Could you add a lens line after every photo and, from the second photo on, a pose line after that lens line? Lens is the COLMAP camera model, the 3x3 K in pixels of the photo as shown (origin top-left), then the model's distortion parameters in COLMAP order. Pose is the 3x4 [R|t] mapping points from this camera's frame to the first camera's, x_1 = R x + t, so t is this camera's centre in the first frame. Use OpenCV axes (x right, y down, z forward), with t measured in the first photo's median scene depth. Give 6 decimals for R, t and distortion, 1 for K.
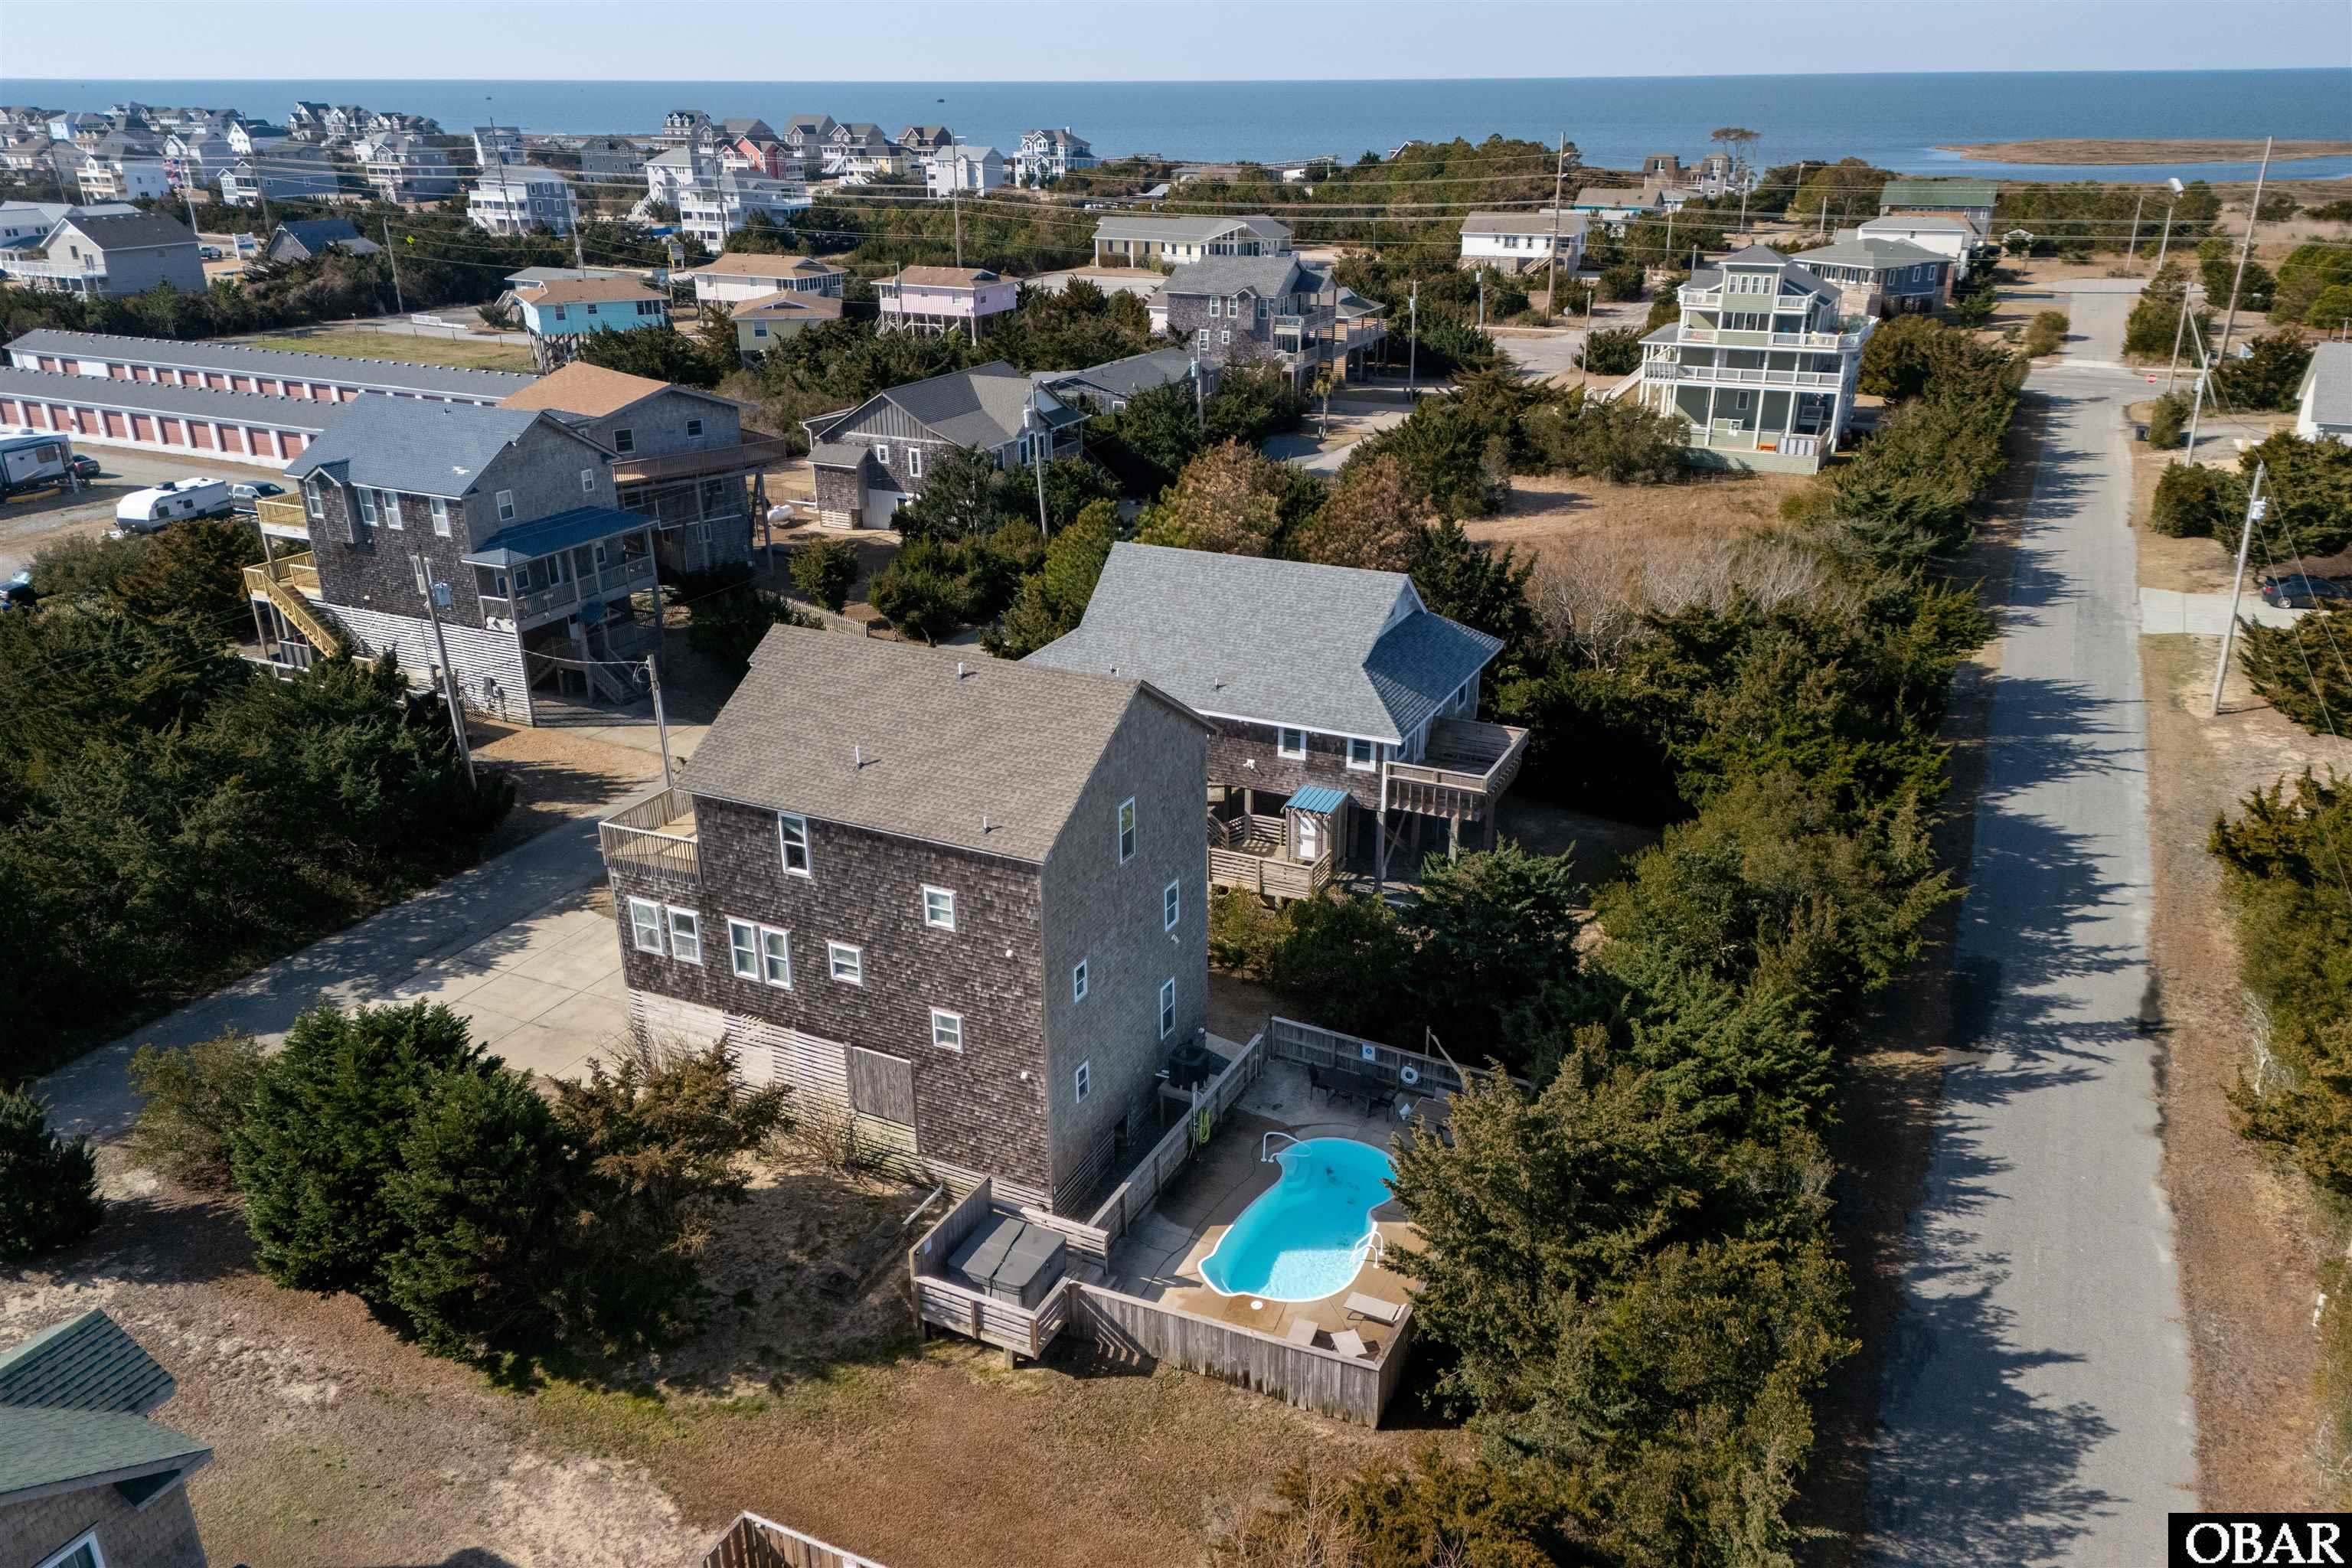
lens RADIAL K [[1743.3, 0, 1176.0], [0, 1743.3, 784.0], [0, 0, 1]] dist [0.119045, -0.169199]
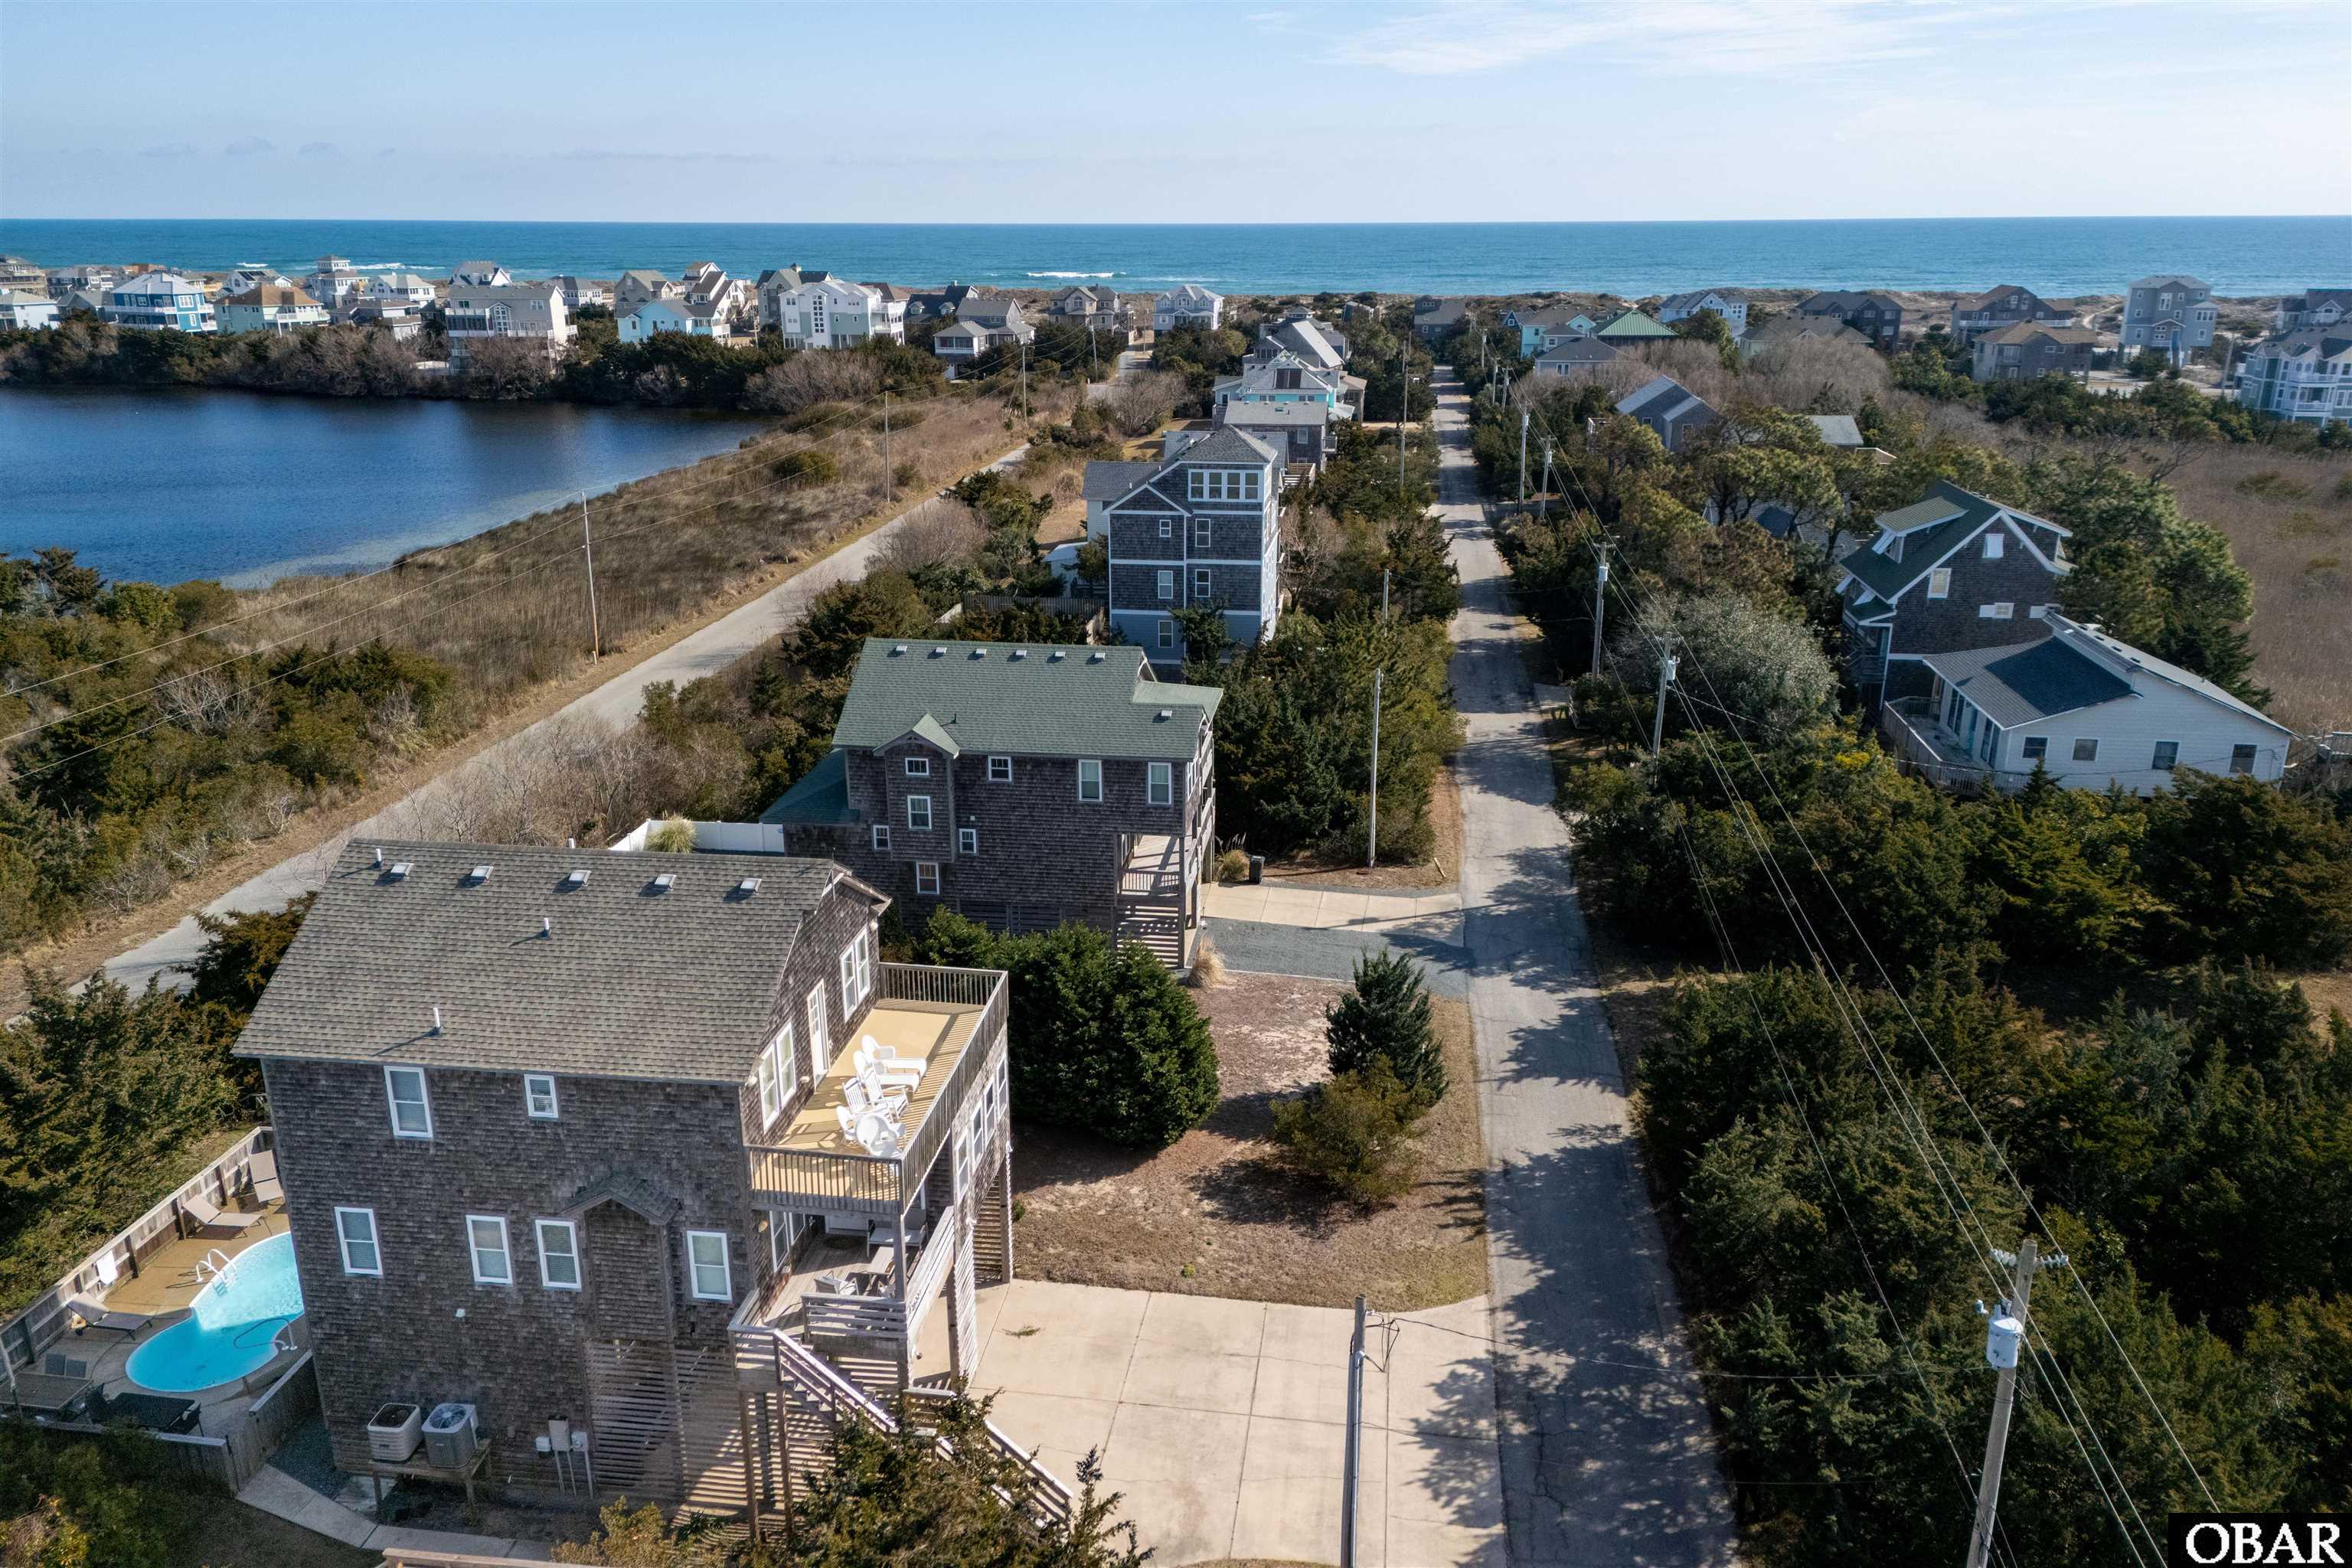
lens RADIAL K [[1731.8, 0, 1179.5], [0, 1731.8, 774.0], [0, 0, 1]] dist [0.104390, -0.119491]
pose [[-0.947970, 0.103740, -0.300983, -0.110084], [-0.112089, 0.776122, 0.620541, -0.500767], [0.297974, 0.621991, -0.724112, 1.259330]]
